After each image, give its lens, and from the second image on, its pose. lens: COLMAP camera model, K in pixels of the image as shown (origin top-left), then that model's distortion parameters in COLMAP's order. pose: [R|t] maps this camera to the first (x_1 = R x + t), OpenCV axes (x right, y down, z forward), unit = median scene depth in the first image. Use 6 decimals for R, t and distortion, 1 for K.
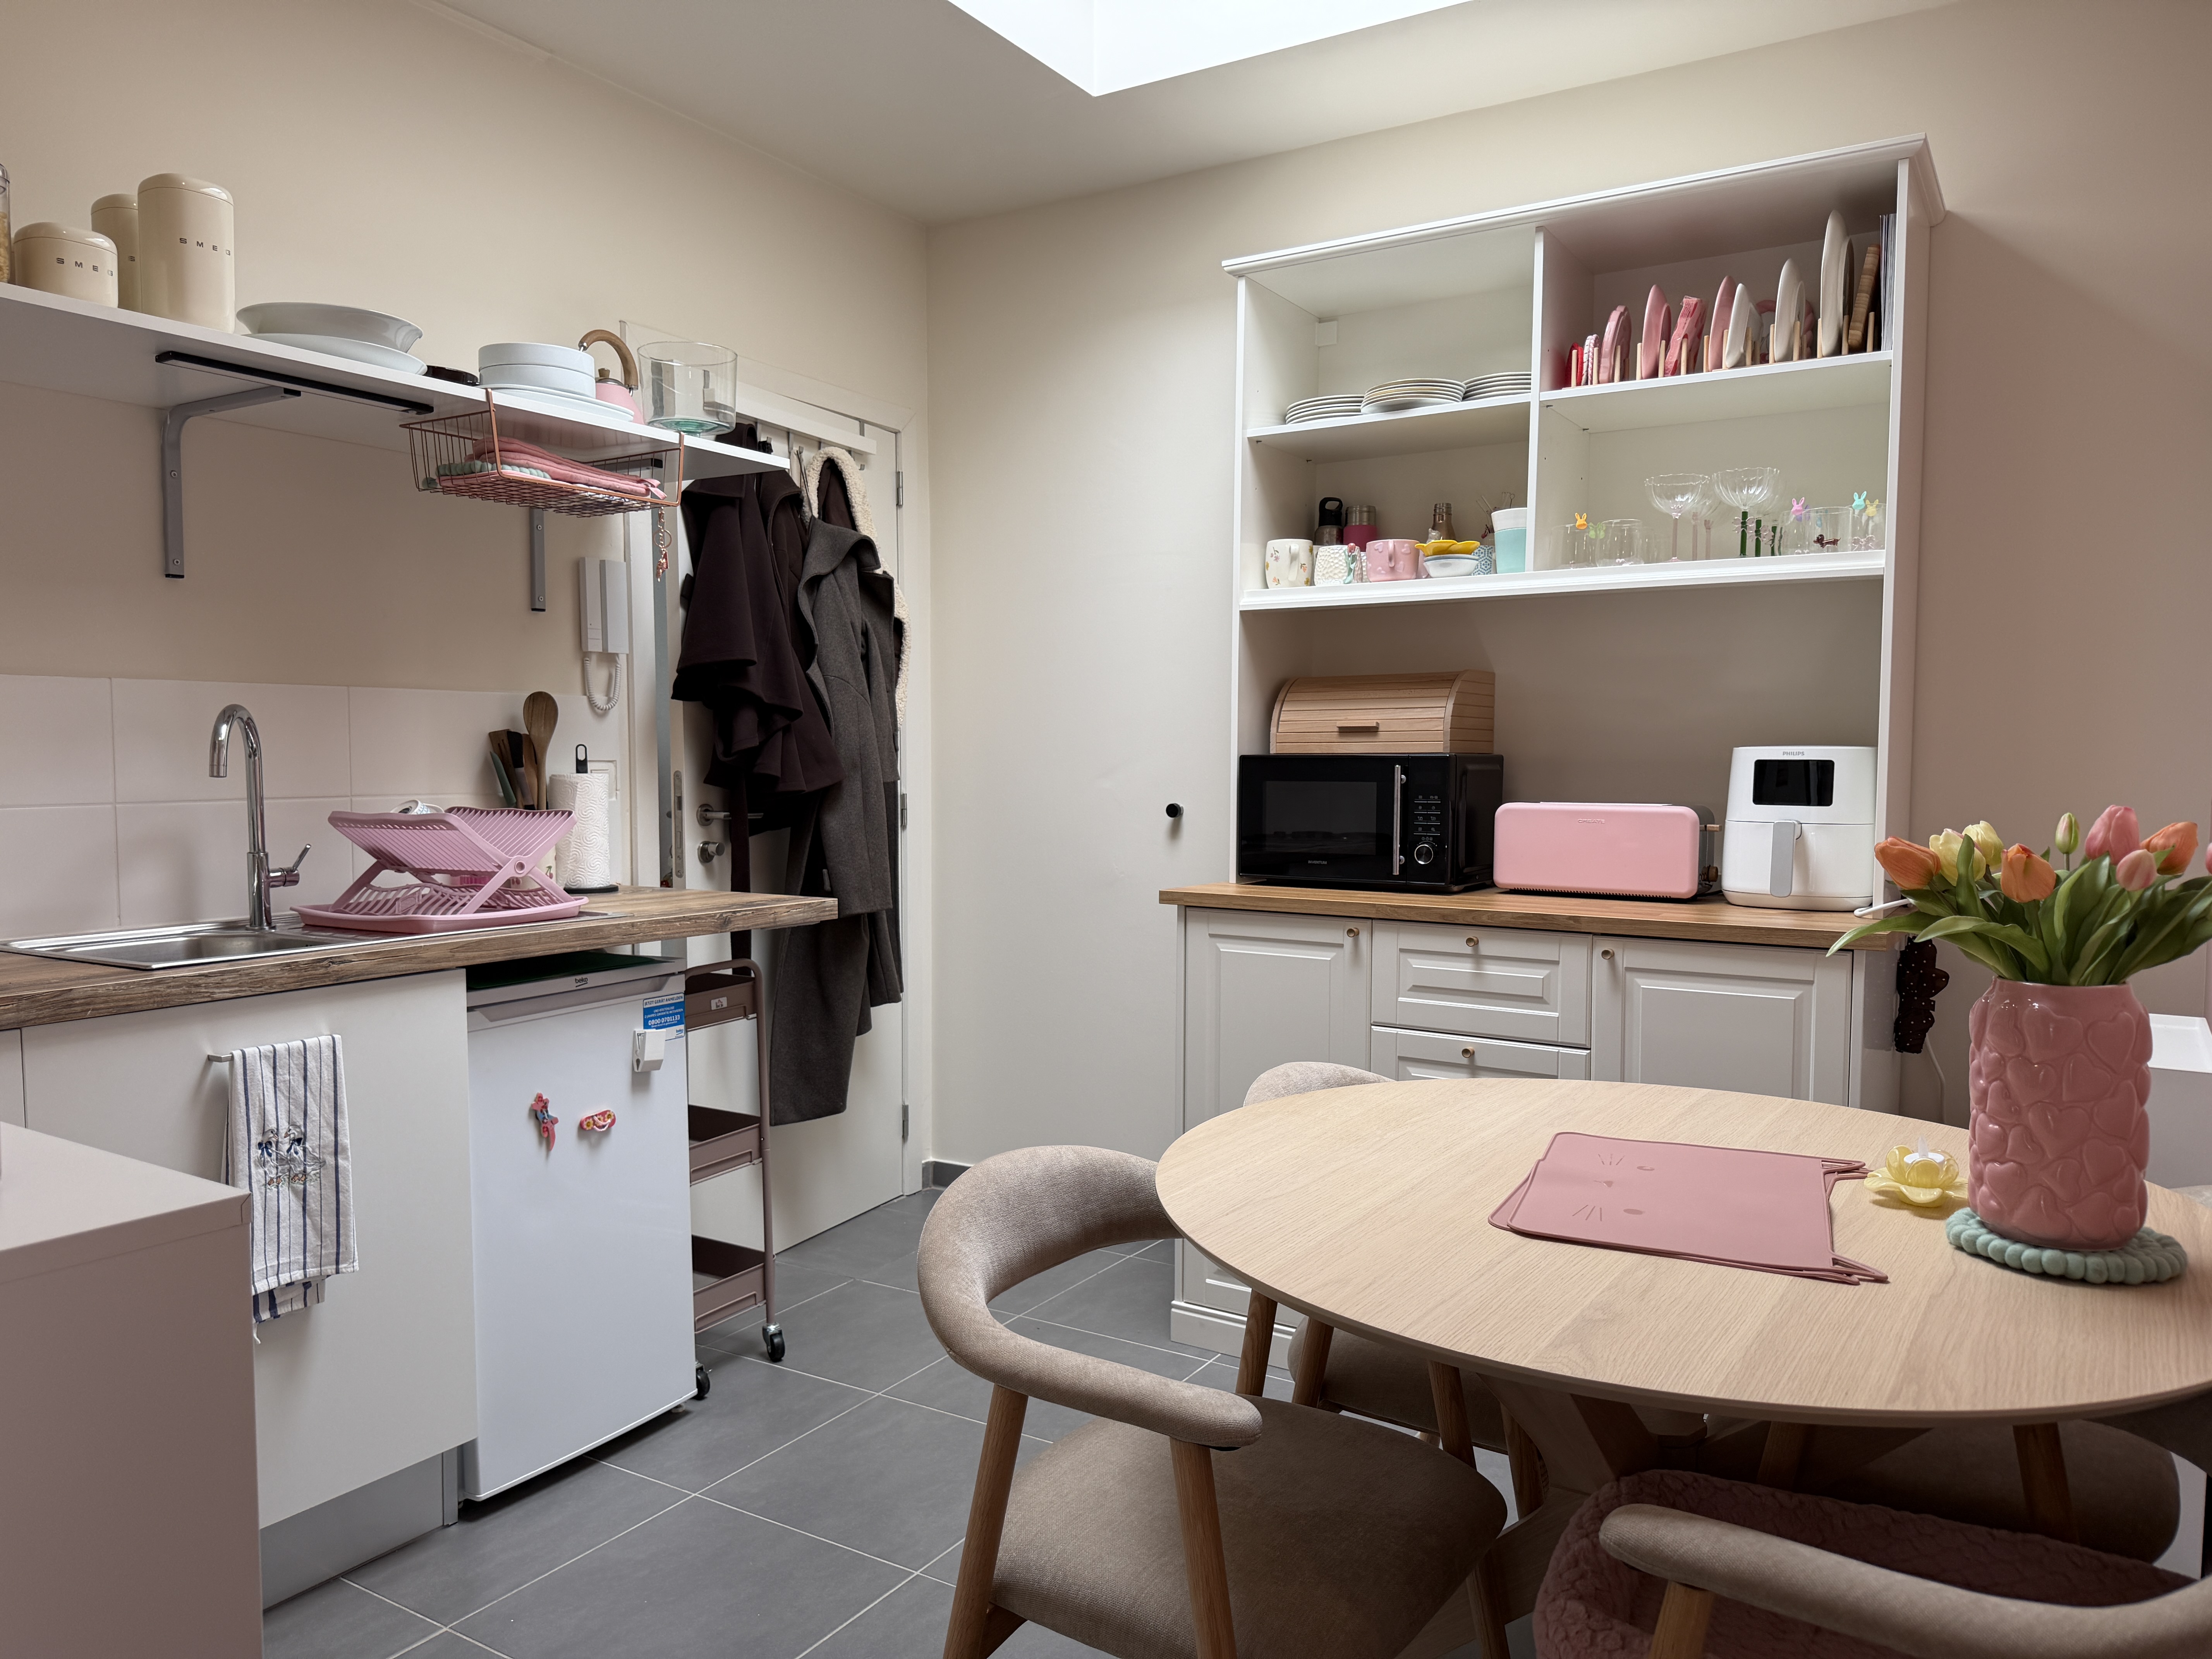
lens RADIAL K [[1558.7, 0, 1106.0], [0, 1558.7, 829.5], [0, 0, 1]] dist [0.117072, -0.160778]
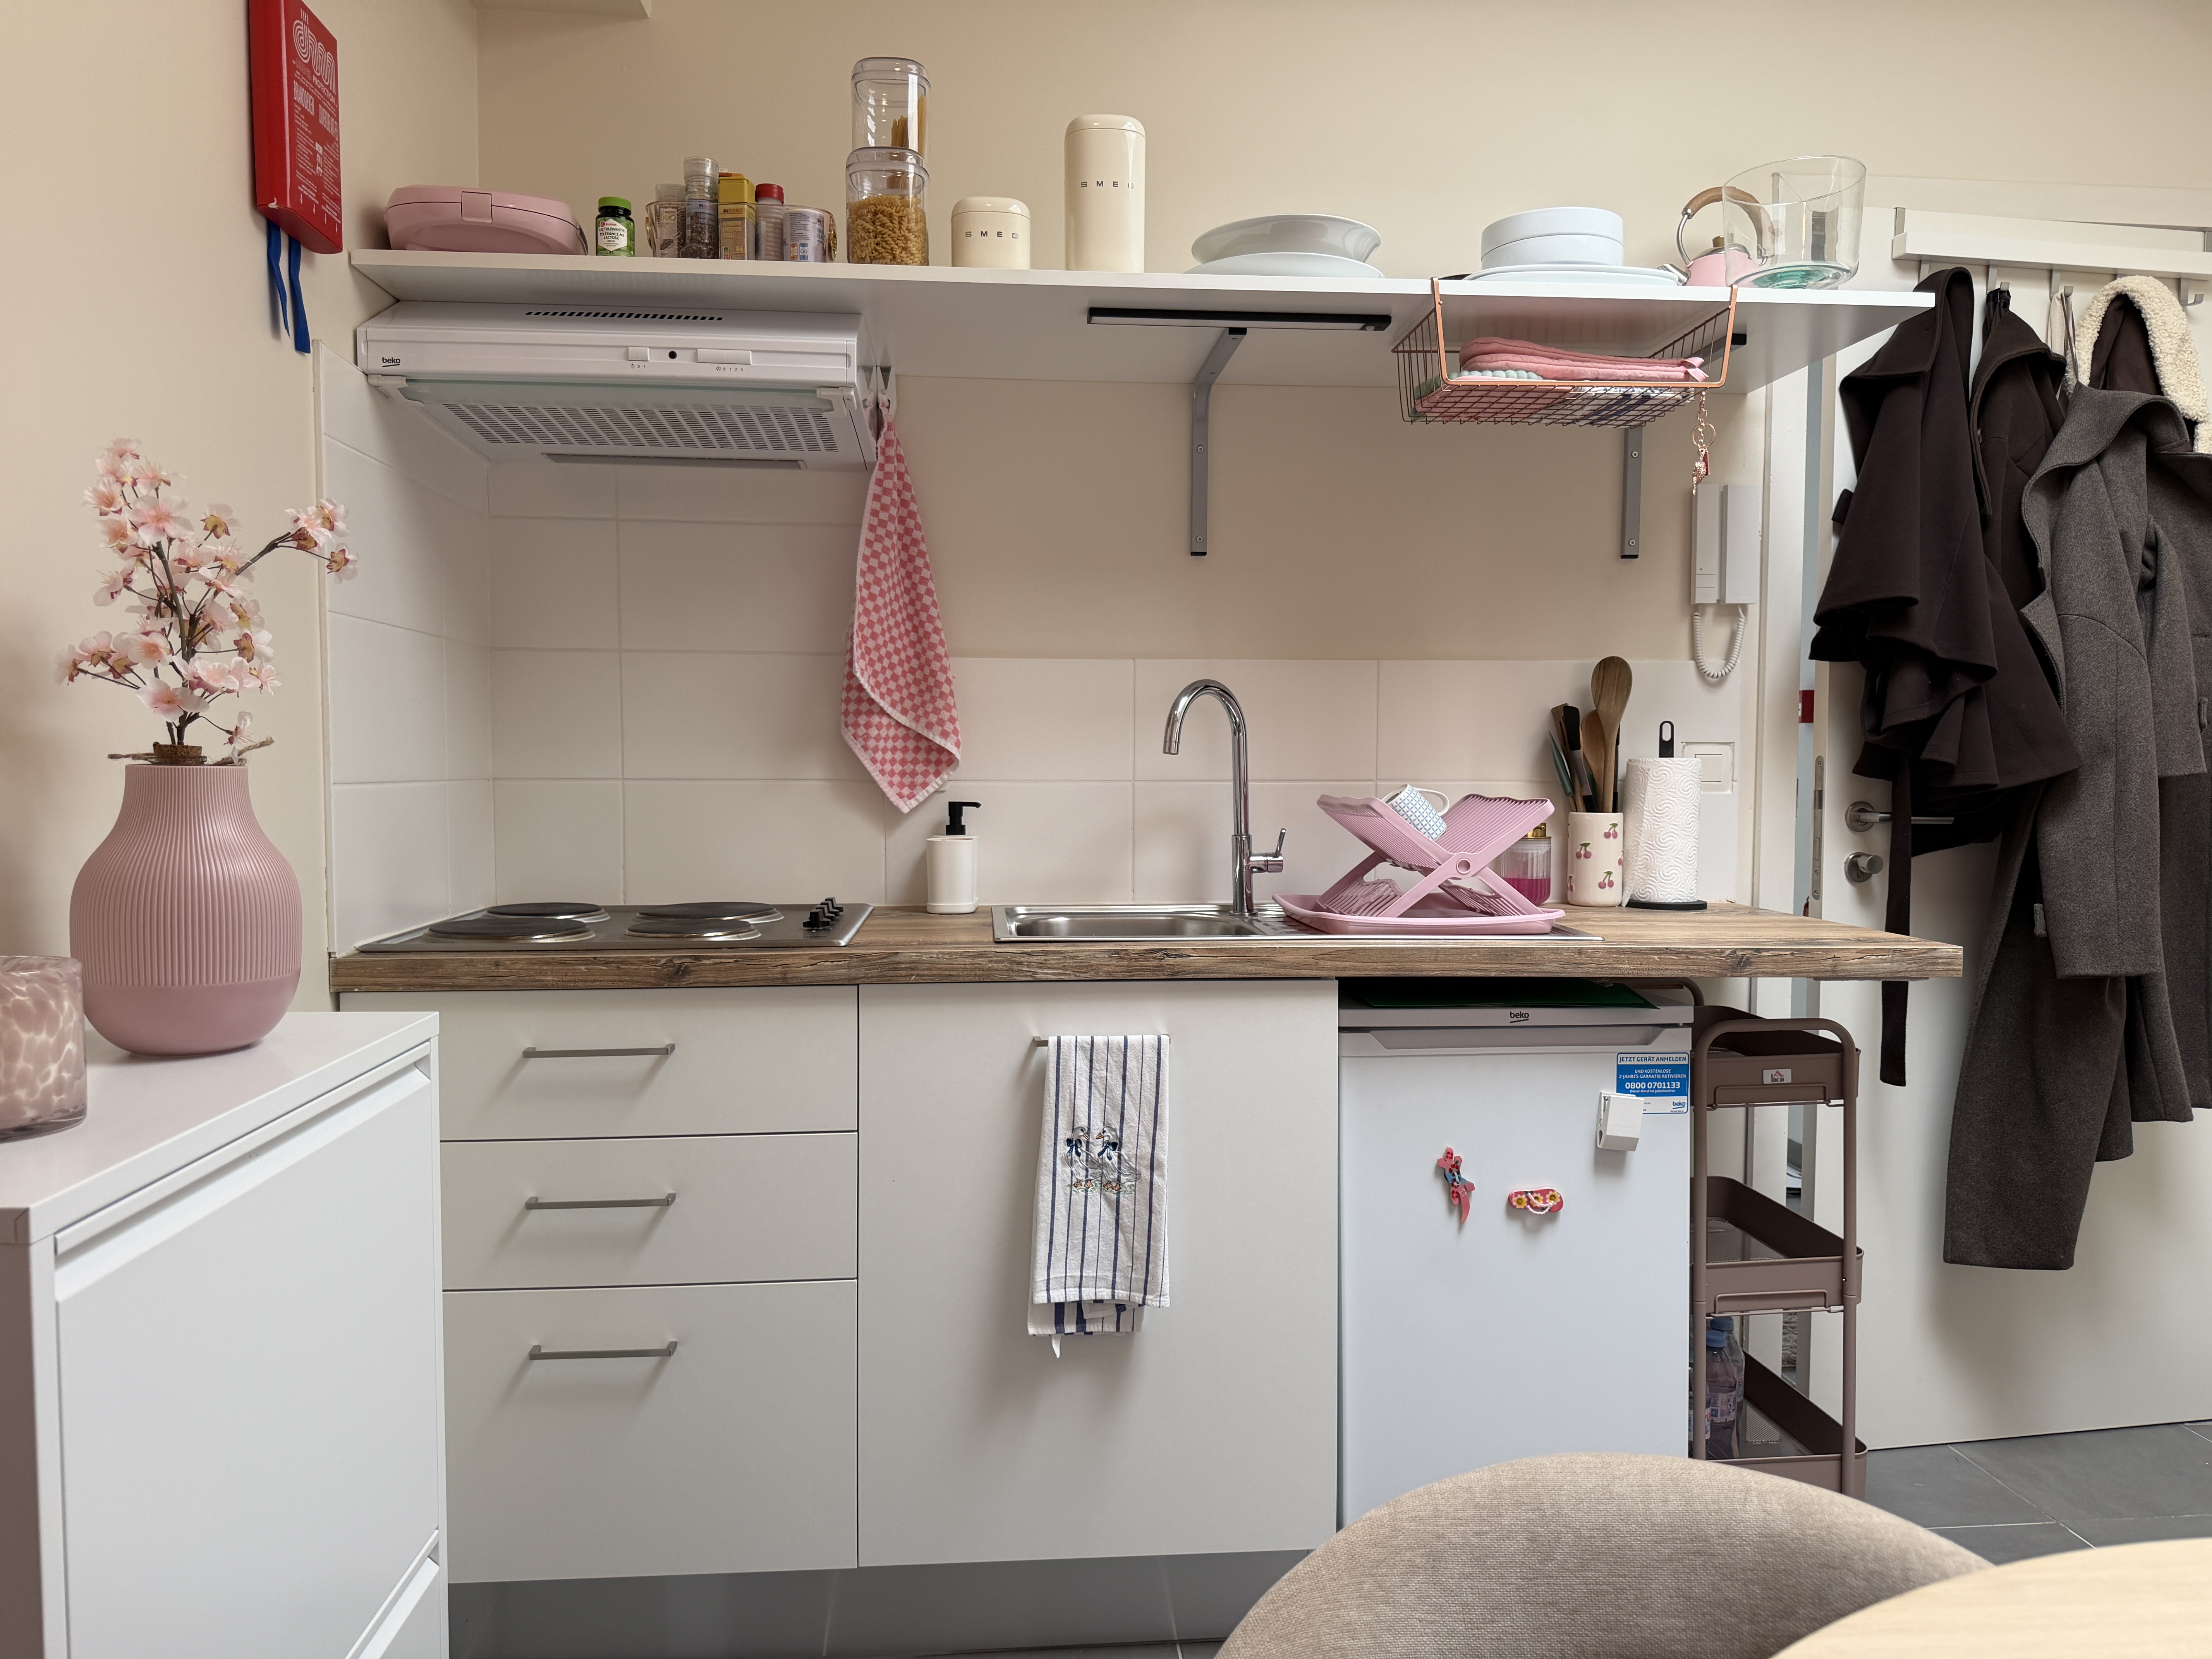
lens RADIAL K [[1558.7, 0, 1106.0], [0, 1558.7, 829.5], [0, 0, 1]] dist [0.117072, -0.160778]
pose [[0.602708, 0.038168, -0.797049, 0.162526], [-0.043388, 0.998945, 0.015028, 0.000981], [0.796781, 0.025525, 0.603728, 0.366304]]
